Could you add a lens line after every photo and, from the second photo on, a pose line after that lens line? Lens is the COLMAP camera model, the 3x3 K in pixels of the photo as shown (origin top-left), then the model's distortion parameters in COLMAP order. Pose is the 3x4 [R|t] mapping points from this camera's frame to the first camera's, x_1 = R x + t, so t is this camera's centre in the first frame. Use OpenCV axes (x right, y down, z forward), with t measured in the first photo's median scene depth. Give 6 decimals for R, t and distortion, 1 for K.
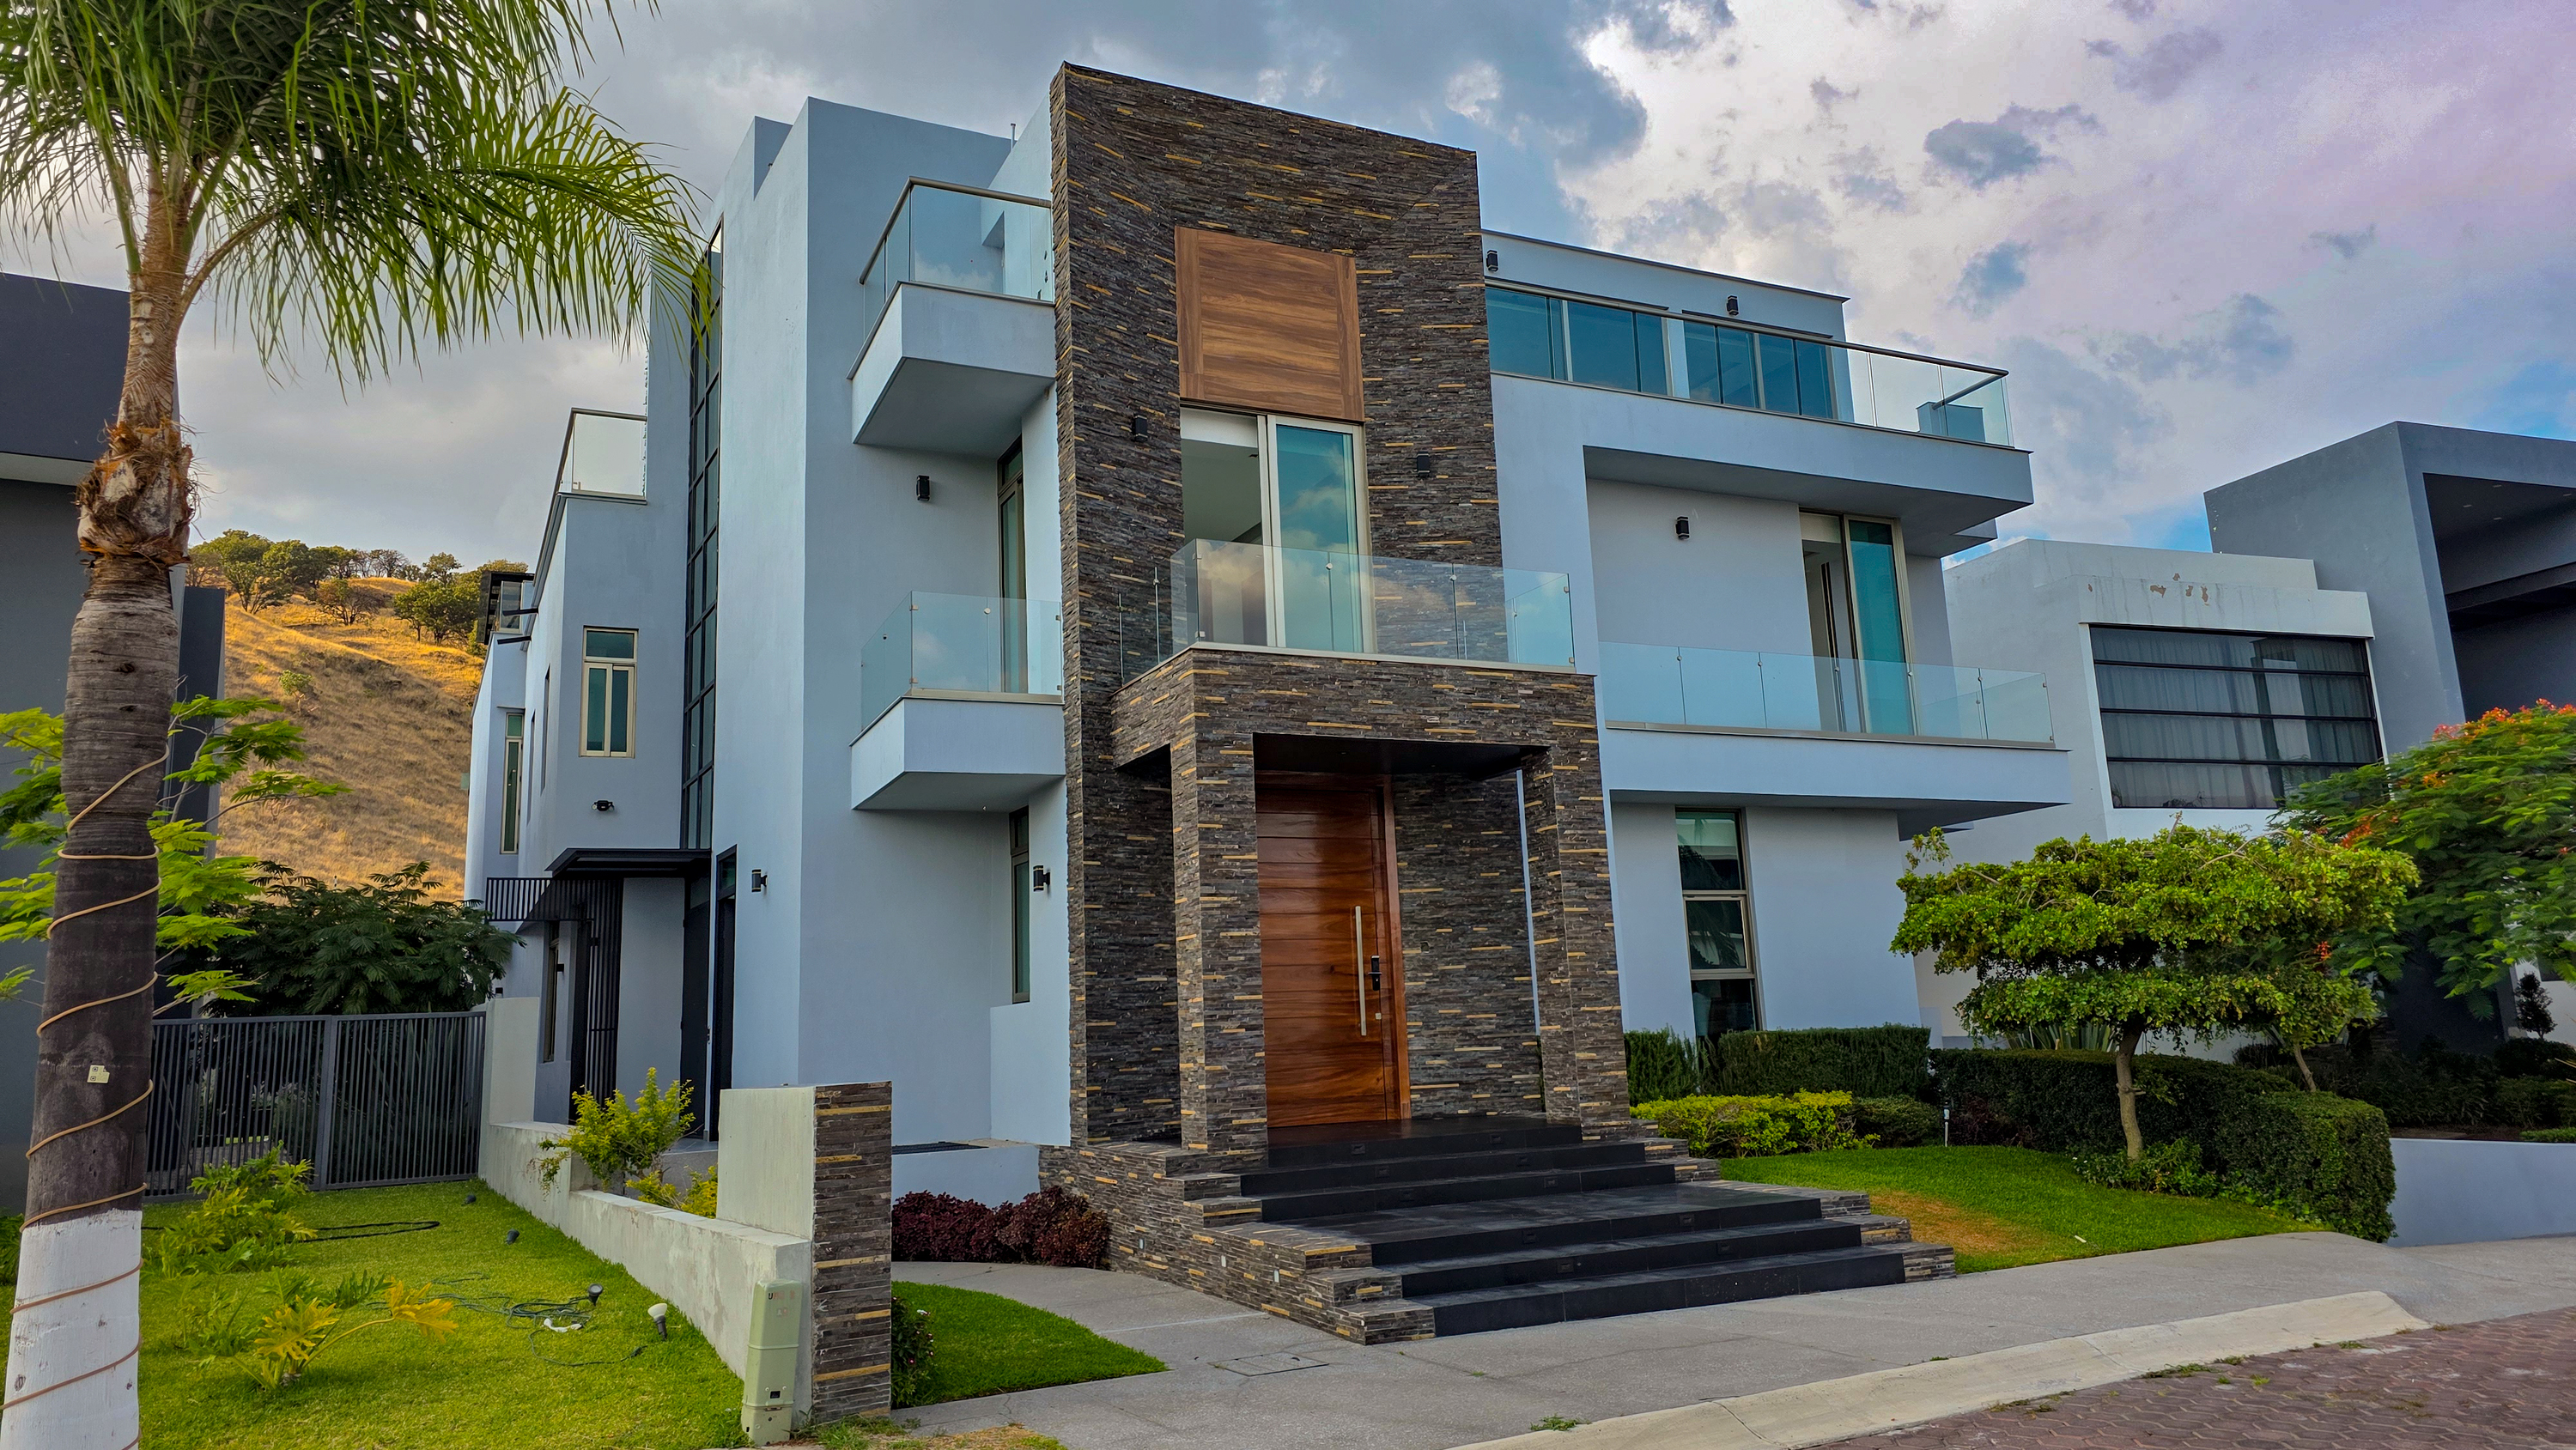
lens RADIAL K [[1690.4, 0, 1287.2], [0, 1690.4, 716.8], [0, 0, 1]] dist [0.098594, -0.141464]
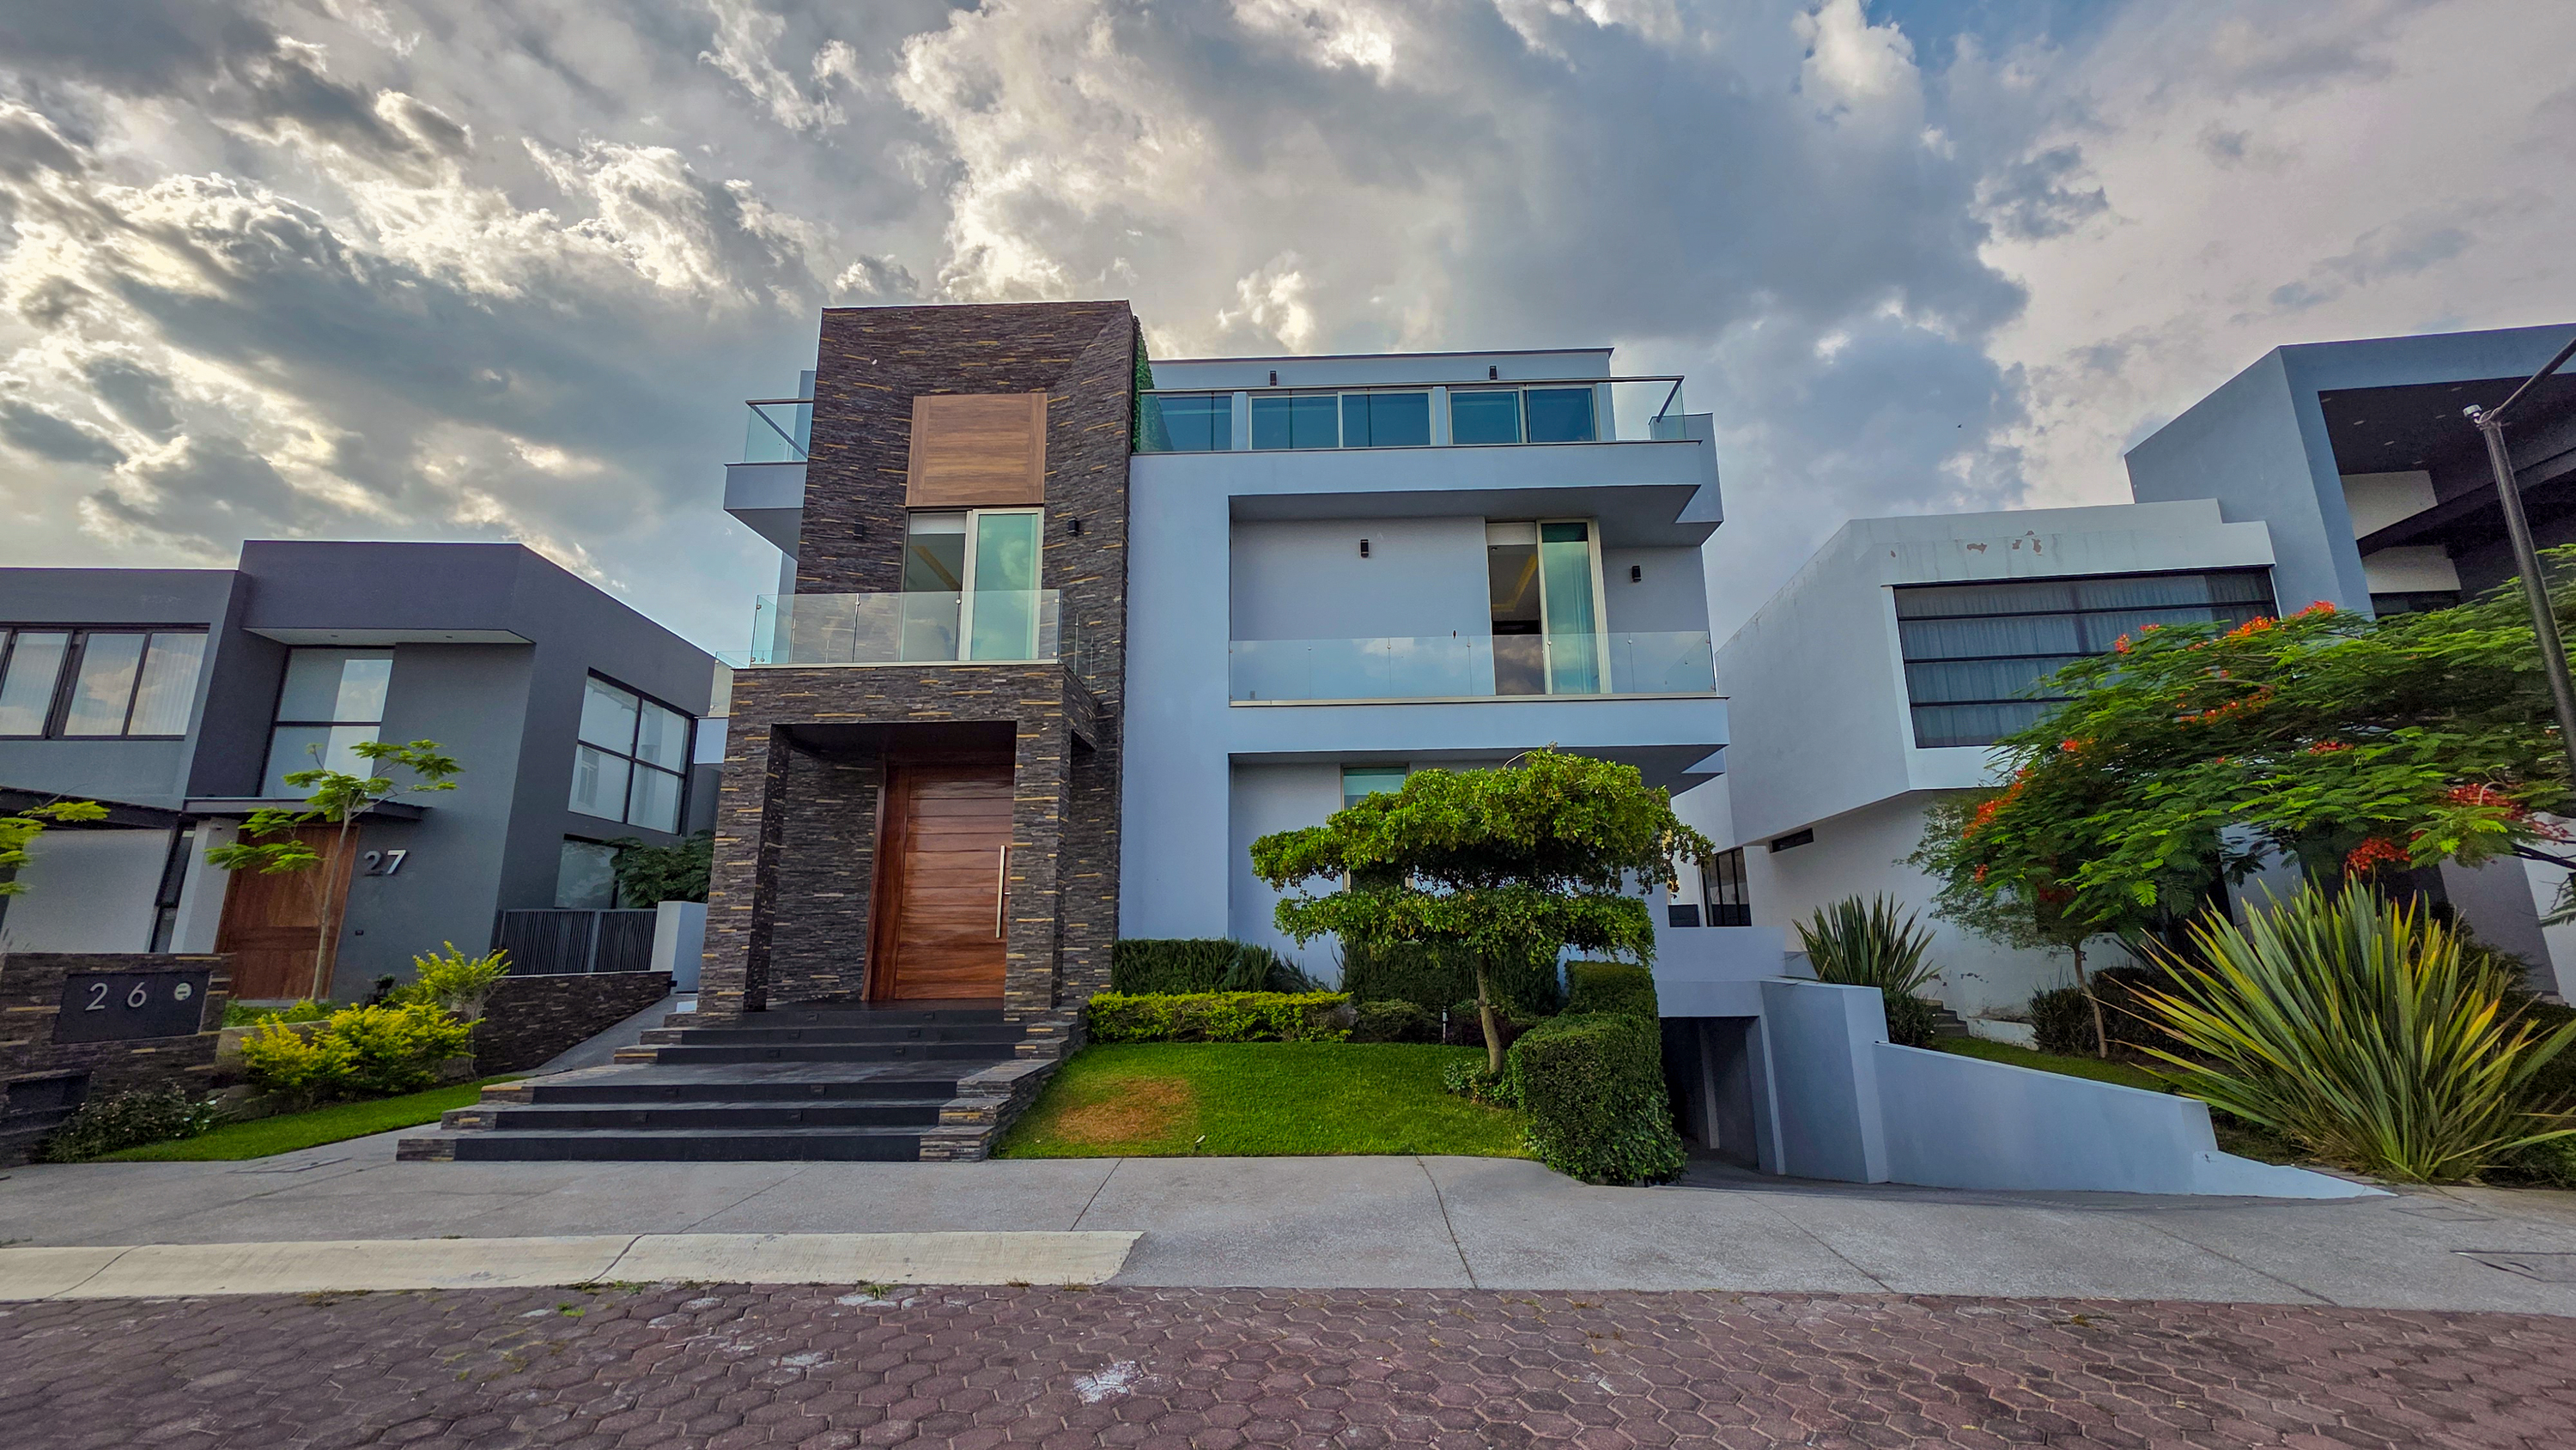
lens RADIAL K [[1011.0, 0, 1288.0], [0, 1011.0, 725.0], [0, 0, 1]] dist [0.004362, -0.006443]
pose [[0.890599, -0.067114, -0.449809, 0.621696], [0.059347, 0.997745, -0.031365, 0.051947], [0.450900, 0.001239, 0.892574, 0.350789]]
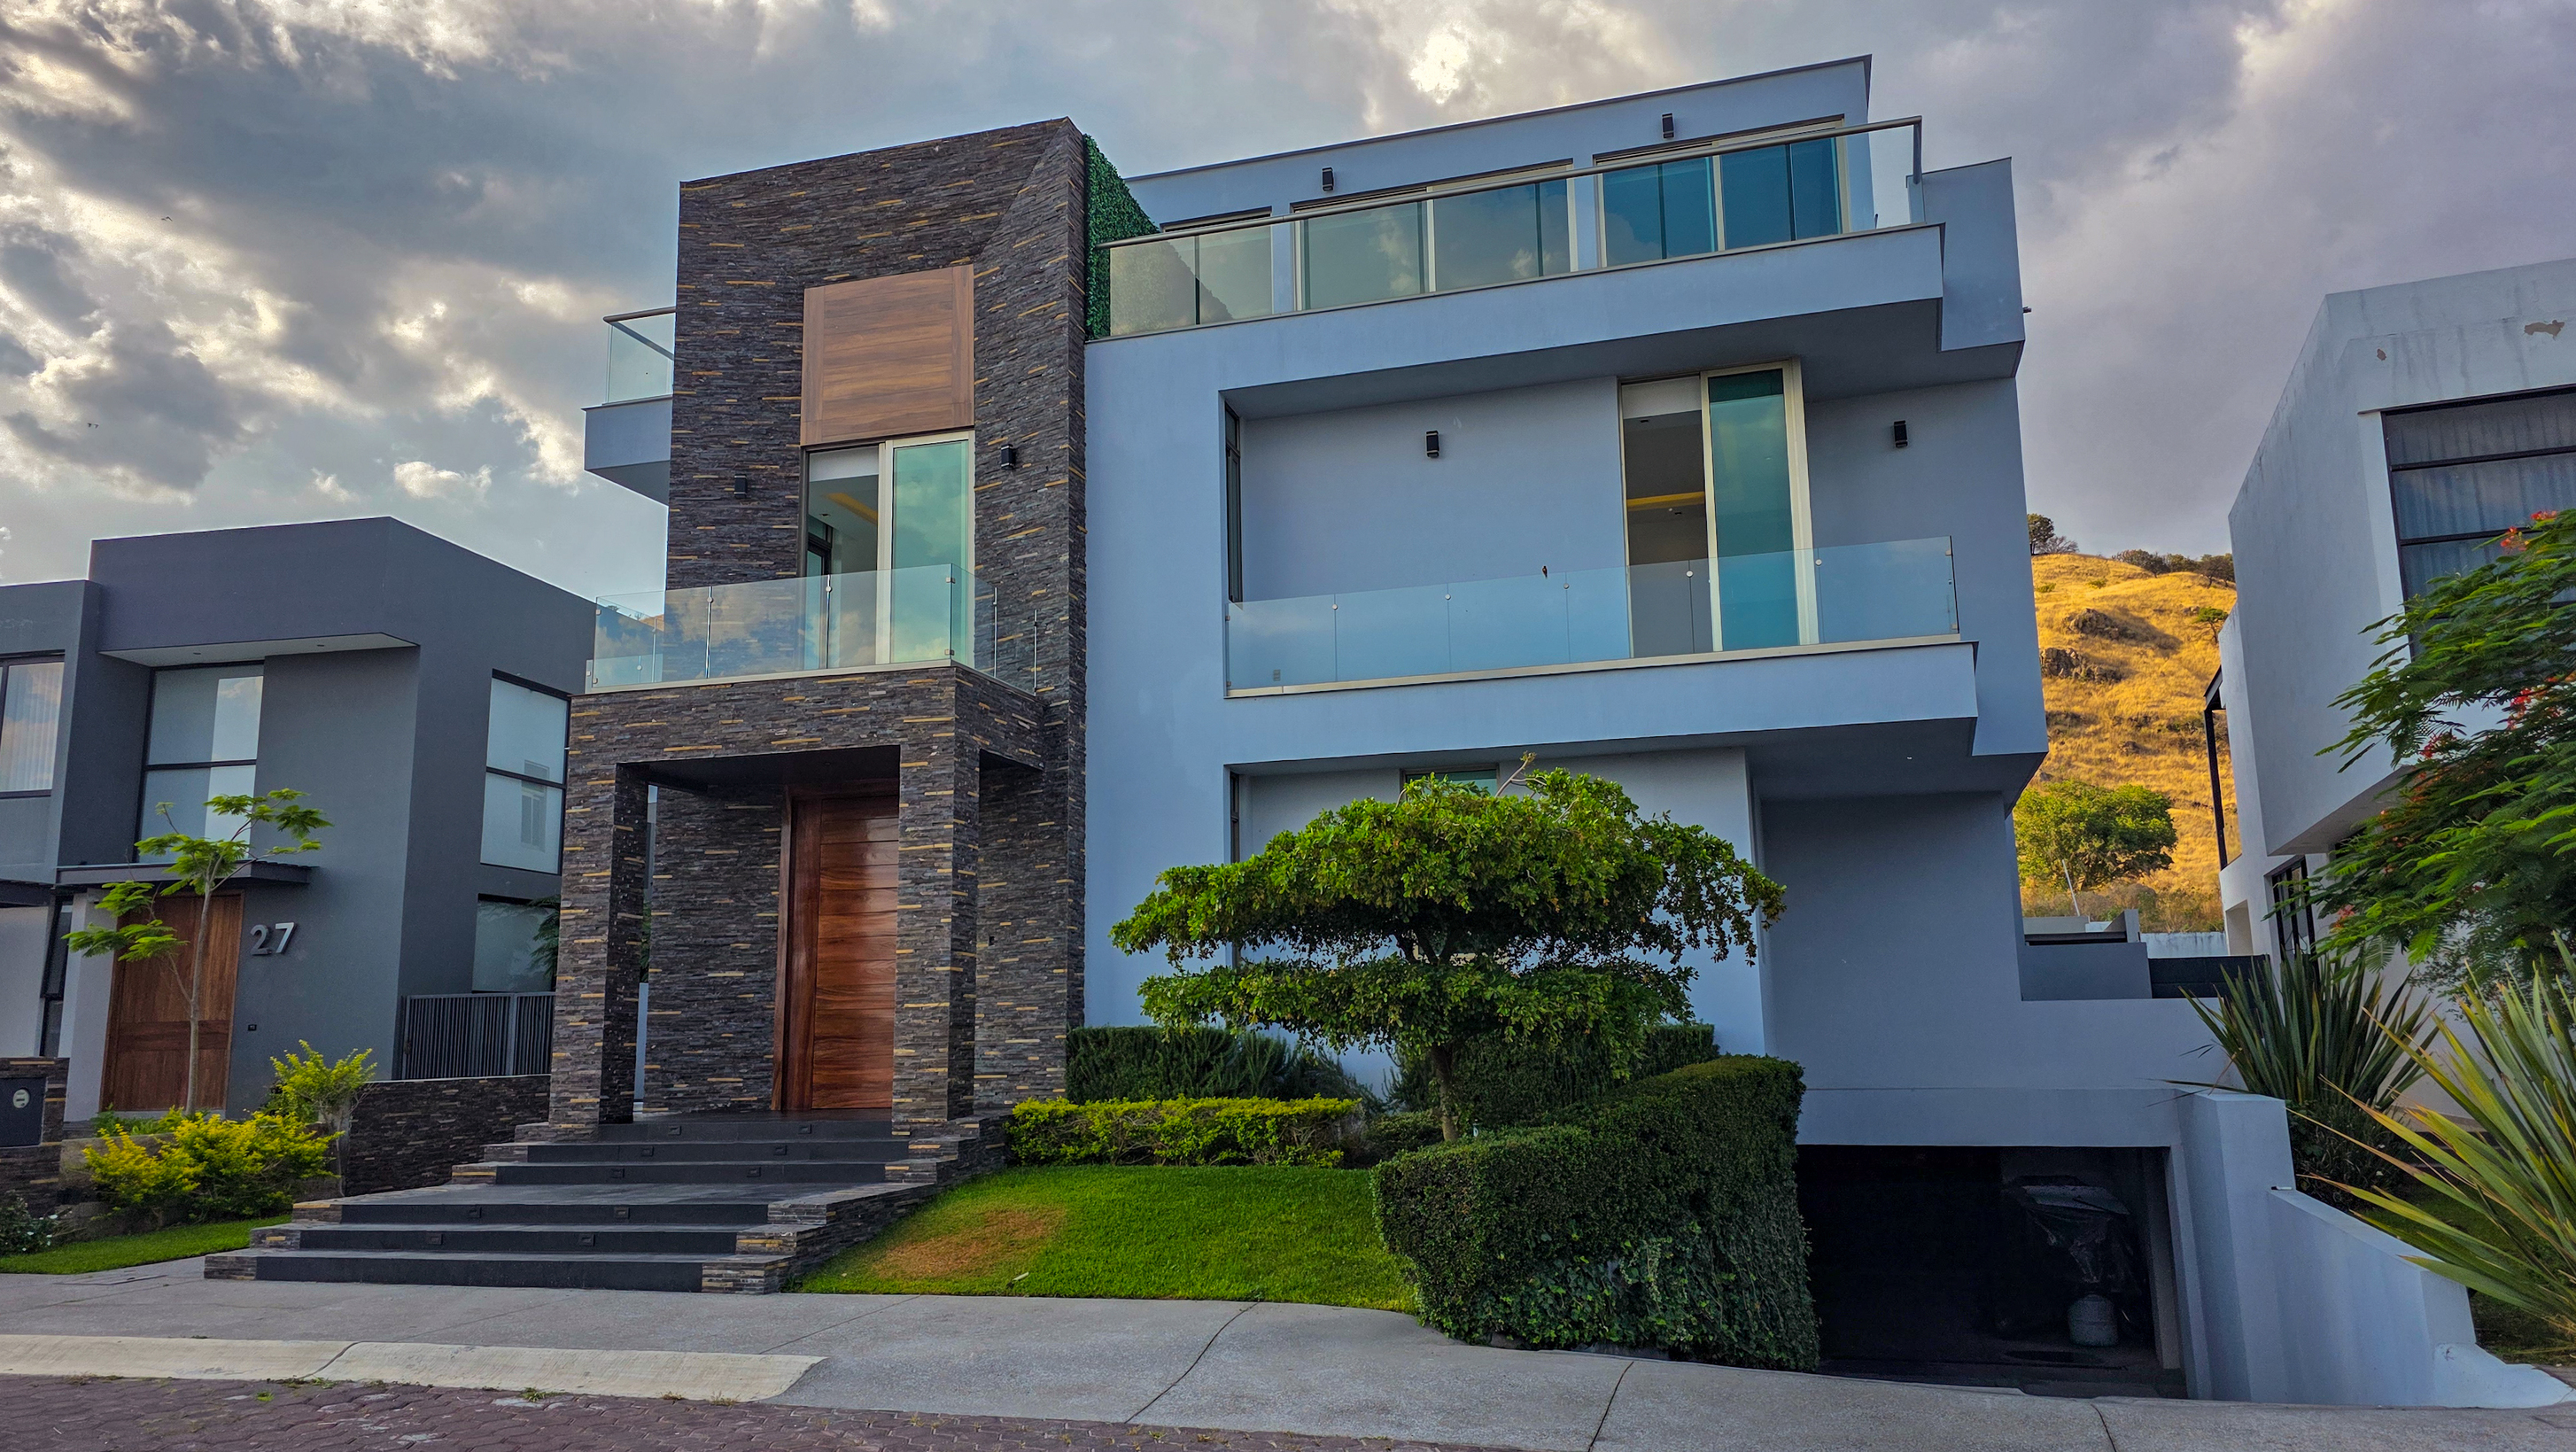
lens RADIAL K [[1741.2, 0, 1288.0], [0, 1741.2, 744.1], [0, 0, 1]] dist [0.063871, -0.078941]
pose [[0.747827, -0.082123, -0.658795, 0.897698], [0.110951, 0.993824, 0.002058, 0.036183], [0.654557, -0.074633, 0.752320, 0.334178]]
